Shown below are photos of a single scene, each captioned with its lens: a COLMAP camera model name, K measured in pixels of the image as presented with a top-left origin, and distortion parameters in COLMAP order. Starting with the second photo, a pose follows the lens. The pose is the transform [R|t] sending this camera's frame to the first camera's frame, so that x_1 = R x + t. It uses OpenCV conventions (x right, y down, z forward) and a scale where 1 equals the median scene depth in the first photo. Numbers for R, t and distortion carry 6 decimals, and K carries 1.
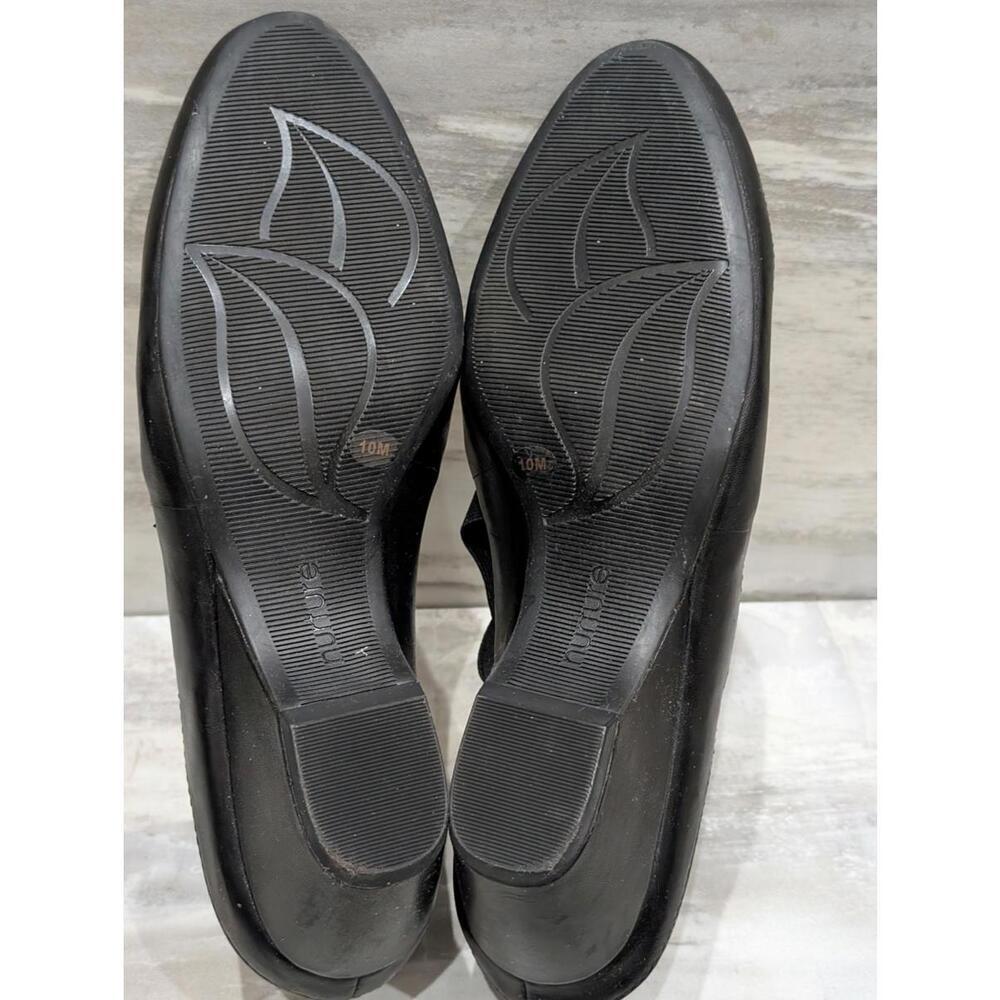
lens RADIAL K [[3185.2, 0, 500.0], [0, 3185.2, 500.0], [0, 0, 1]] dist [1.032871, 0.033437]
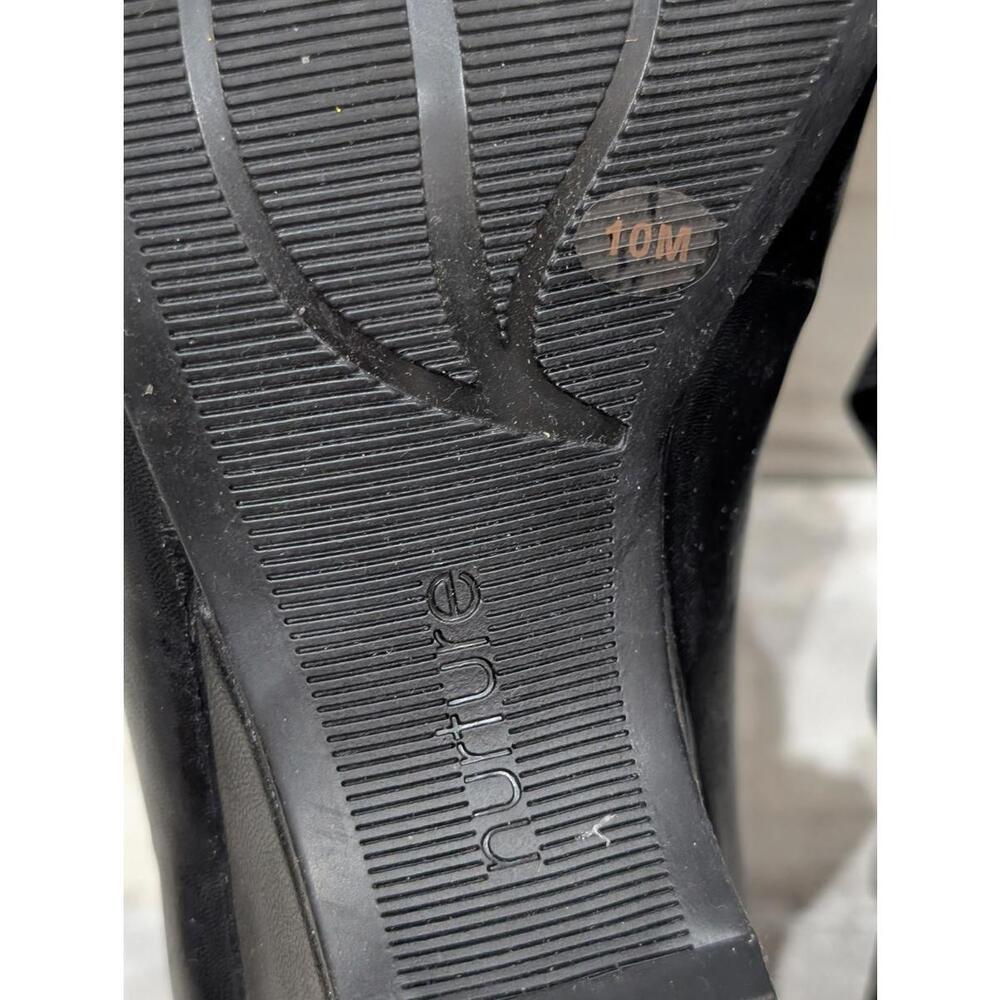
lens RADIAL K [[1642.7, 0, 500.0], [0, 1642.7, 500.0], [0, 0, 1]] dist [0.432920, -2.446217]
pose [[0.987427, 0.040437, -0.152819, -0.026613], [-0.007056, 0.977040, 0.212941, -0.027248], [0.157921, -0.209185, 0.965040, 0.822272]]
